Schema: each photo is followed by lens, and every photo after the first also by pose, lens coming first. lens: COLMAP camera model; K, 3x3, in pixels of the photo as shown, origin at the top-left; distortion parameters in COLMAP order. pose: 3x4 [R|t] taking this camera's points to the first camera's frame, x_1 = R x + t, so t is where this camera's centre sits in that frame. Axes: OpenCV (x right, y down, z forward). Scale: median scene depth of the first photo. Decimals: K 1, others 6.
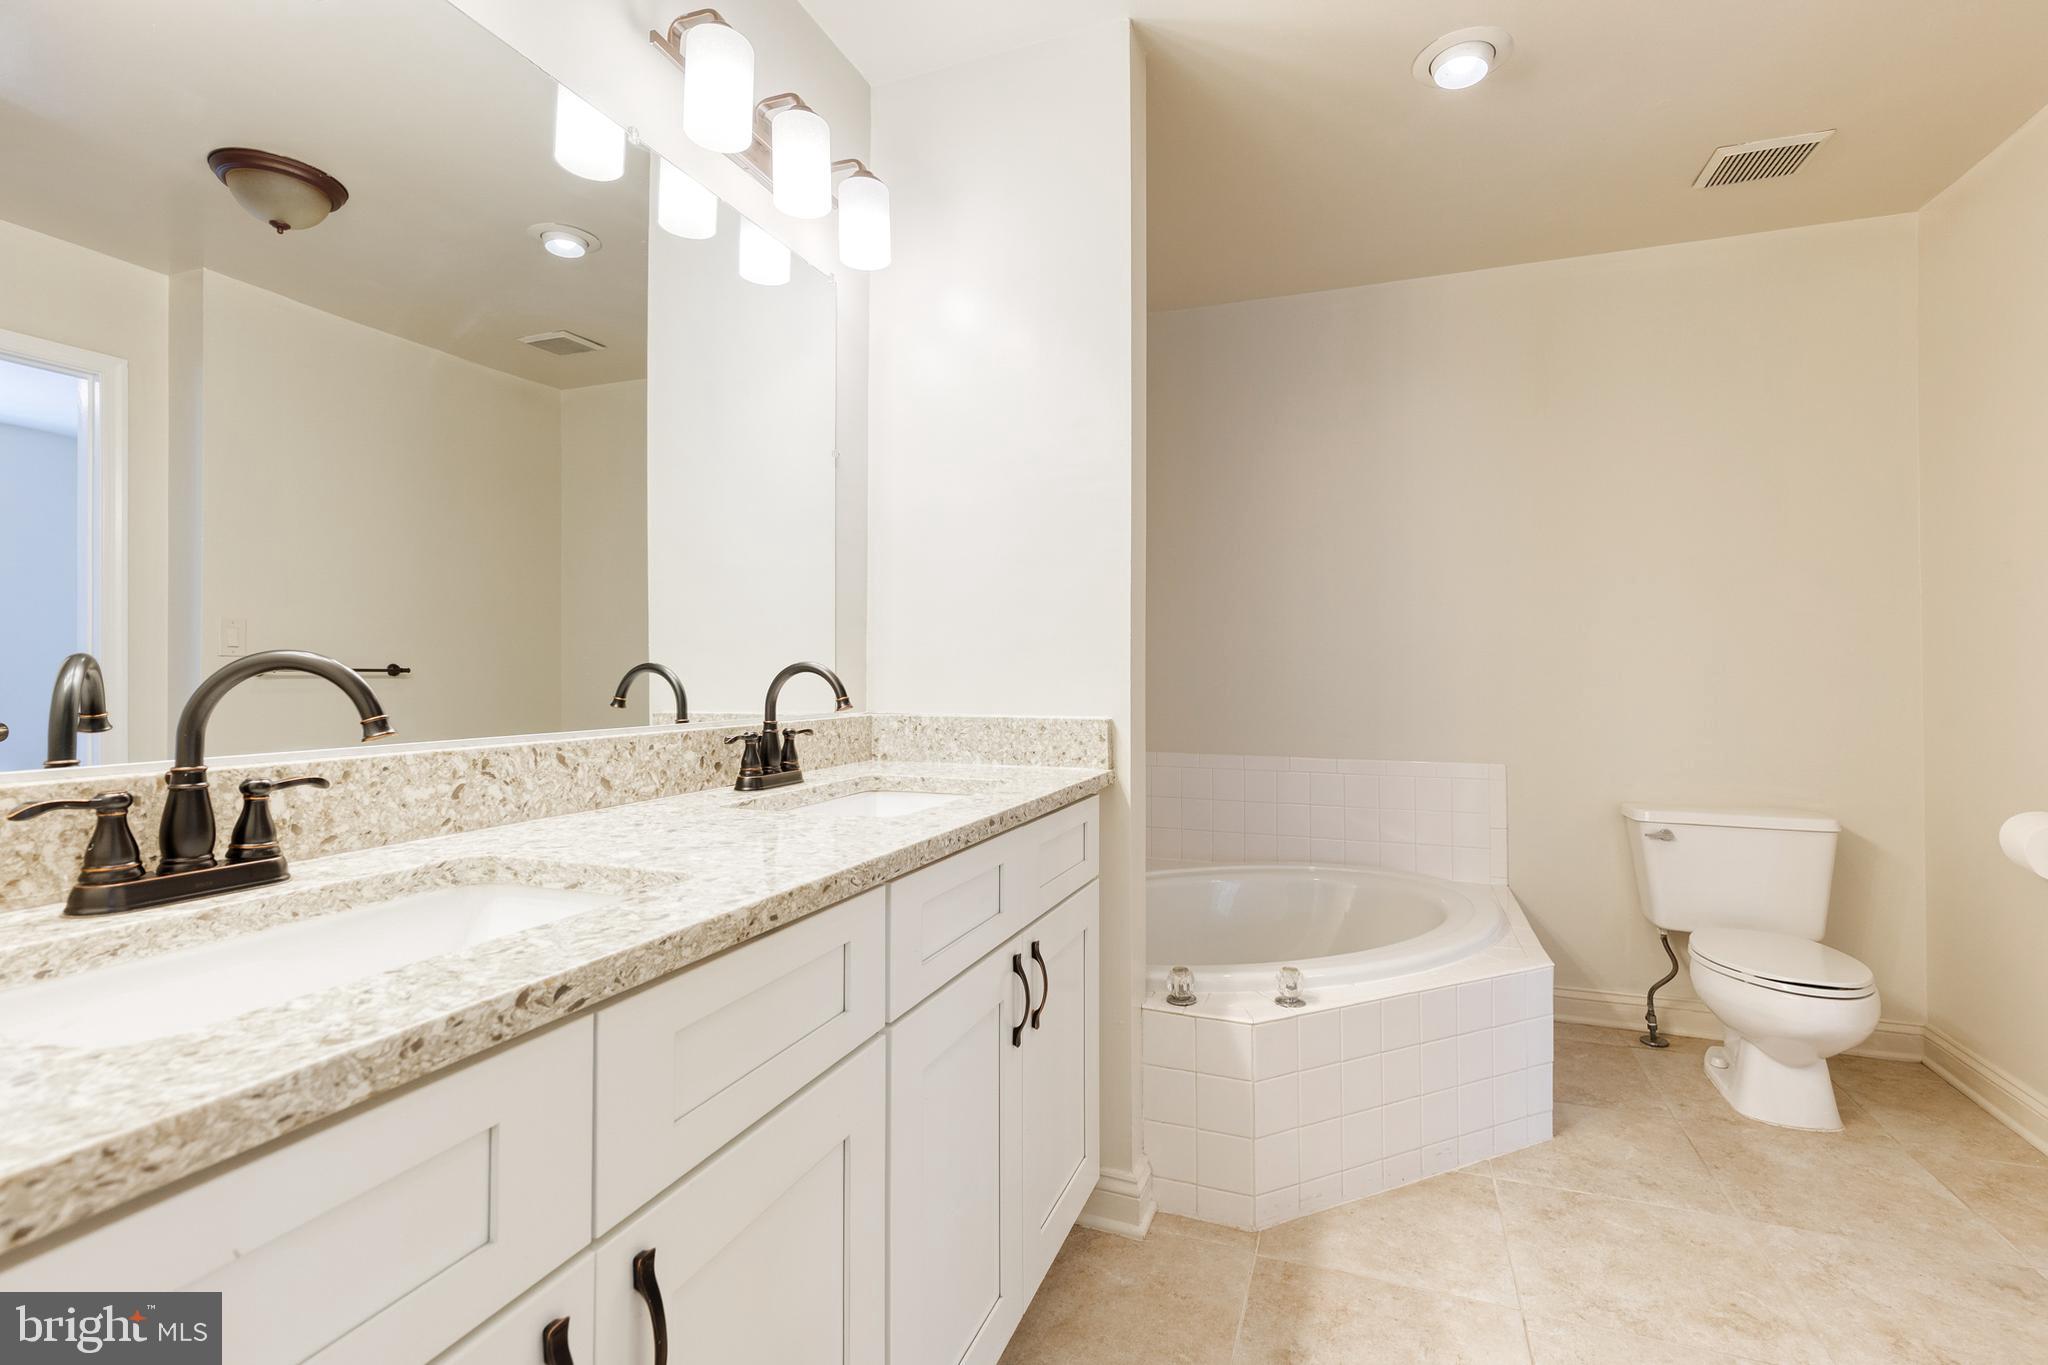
lens RADIAL K [[932.8, 0, 1027.1], [0, 932.8, 675.1], [0, 0, 1]] dist [-0.002238, -0.000114]
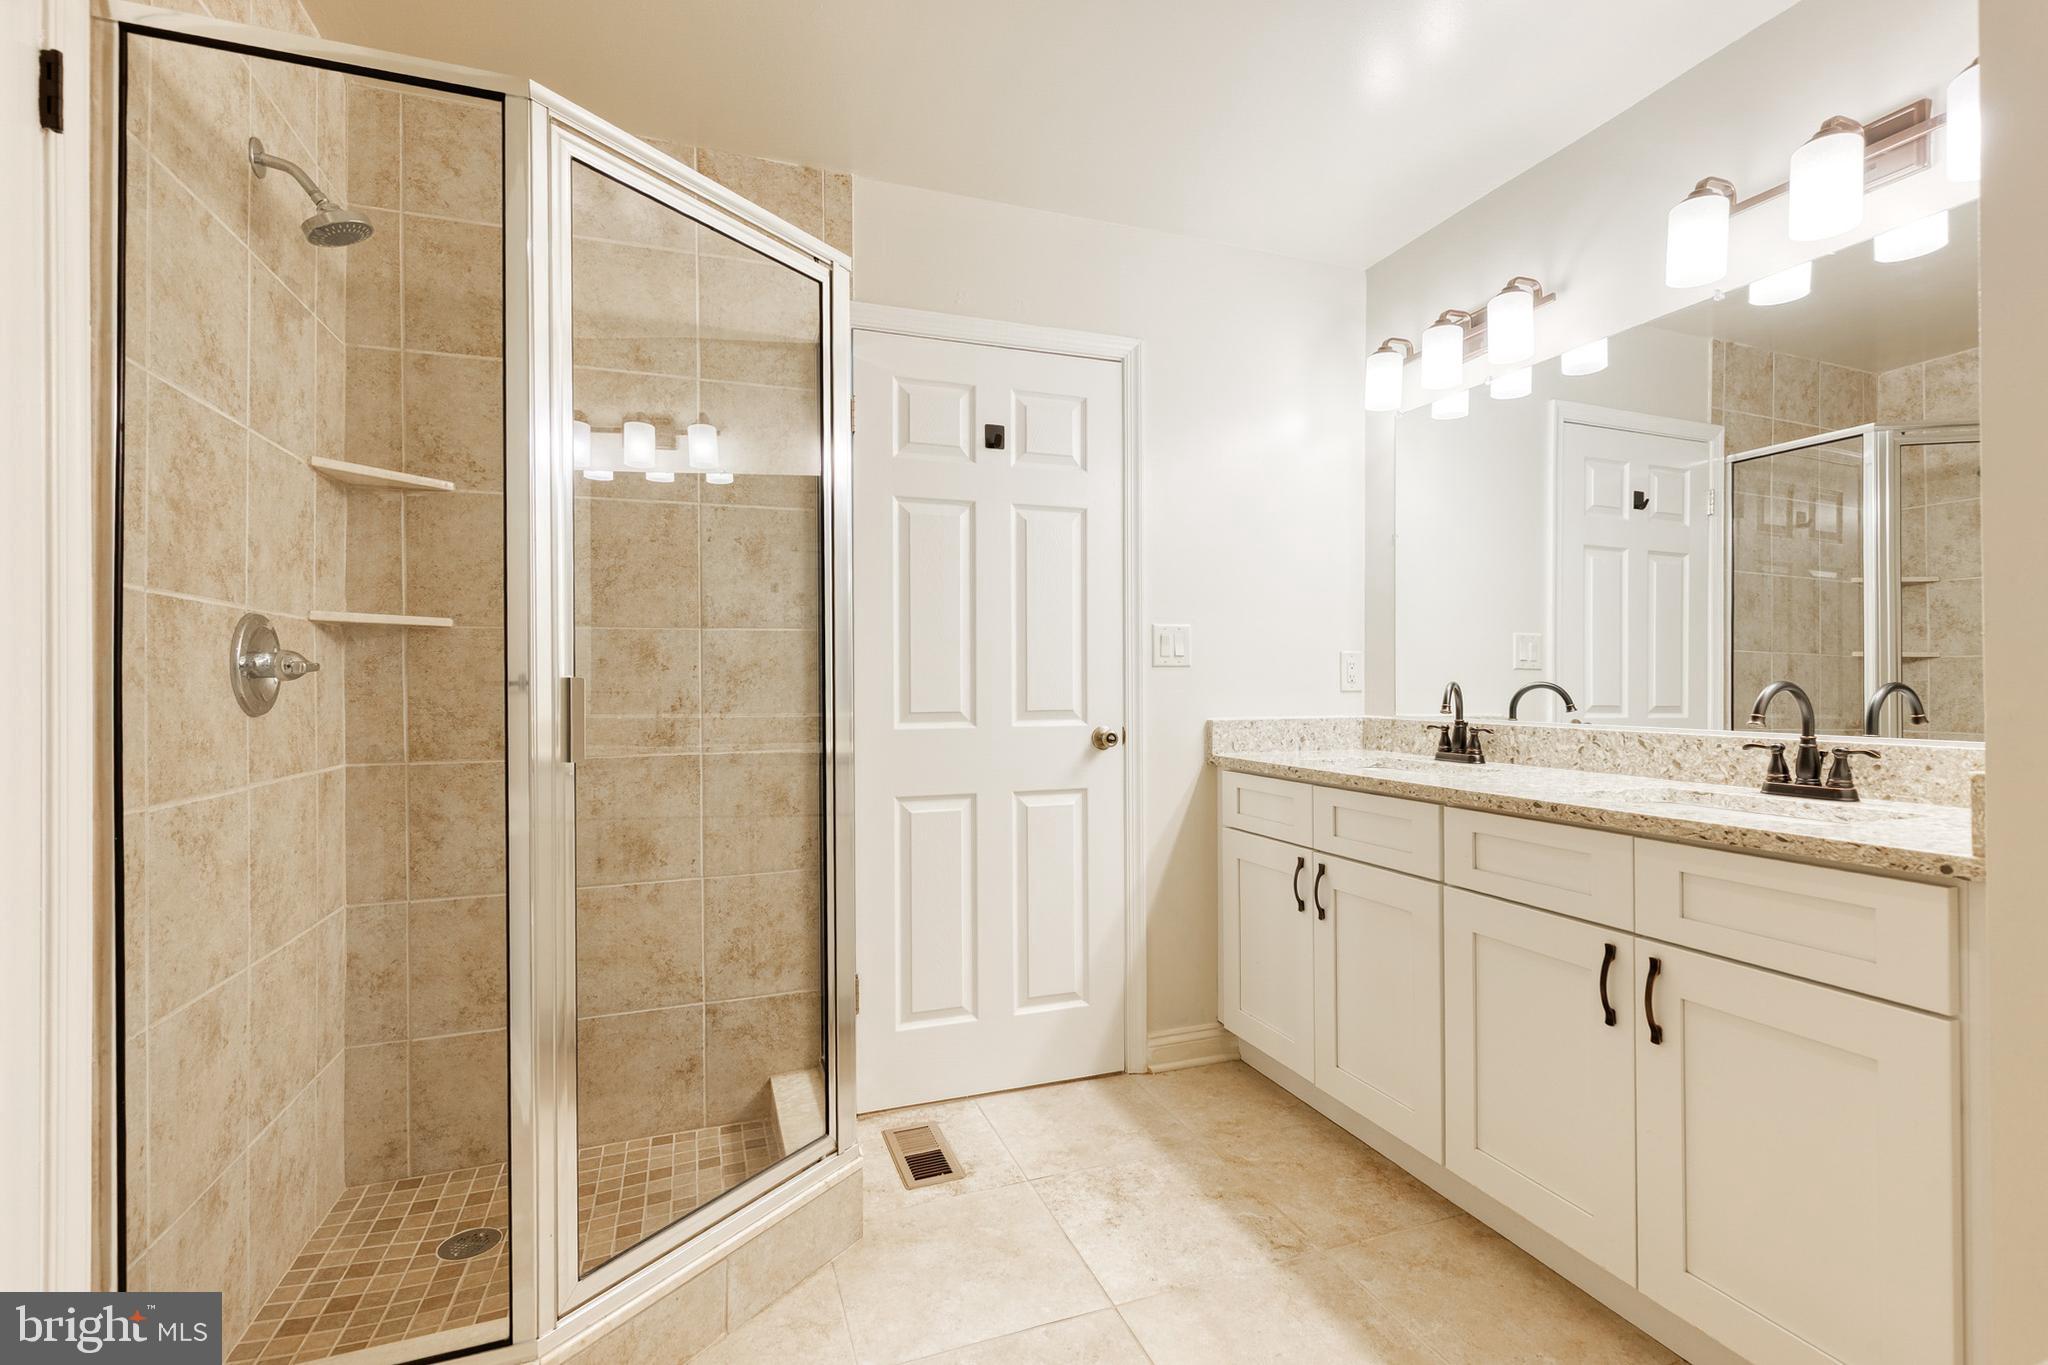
lens RADIAL K [[932.8, 0, 1024.8], [0, 932.8, 680.7], [0, 0, 1]] dist [-0.002238, -0.000114]
pose [[-0.752989, 0.004937, -0.658014, 1.434213], [0.003699, 0.999988, 0.003269, -0.028800], [0.658022, 0.000028, -0.752999, 1.570388]]
